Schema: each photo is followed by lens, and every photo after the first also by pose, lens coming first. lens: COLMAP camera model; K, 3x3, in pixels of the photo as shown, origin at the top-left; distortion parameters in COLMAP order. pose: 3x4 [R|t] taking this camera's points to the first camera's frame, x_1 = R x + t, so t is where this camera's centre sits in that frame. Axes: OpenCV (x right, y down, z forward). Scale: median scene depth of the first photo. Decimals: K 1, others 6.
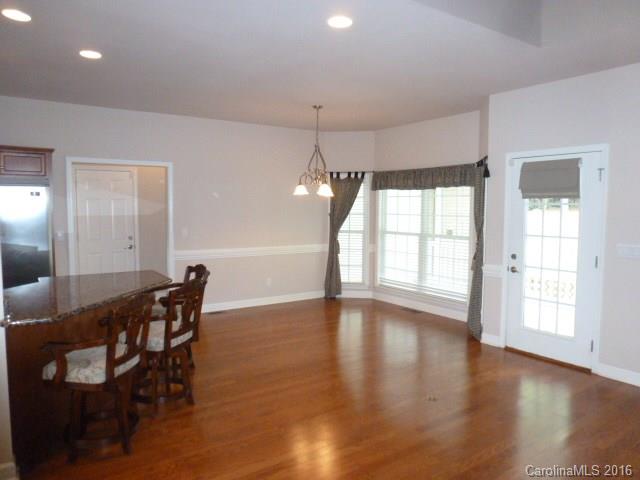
lens RADIAL K [[459.5, 0, 327.7], [0, 459.5, 240.8], [0, 0, 1]] dist [-0.045246, -0.001435]
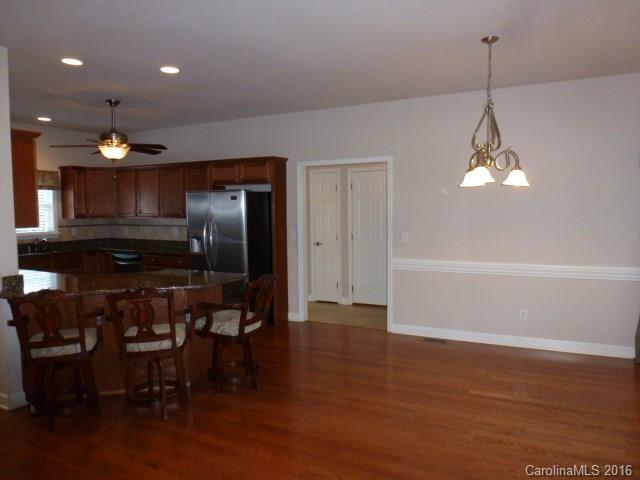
lens RADIAL K [[459.5, 0, 327.7], [0, 459.5, 240.8], [0, 0, 1]] dist [-0.045246, -0.001435]
pose [[0.470106, 0.048201, -0.881293, 0.379128], [-0.050772, 0.998331, 0.027519, -0.028741], [0.881148, 0.031808, 0.471769, 0.488035]]
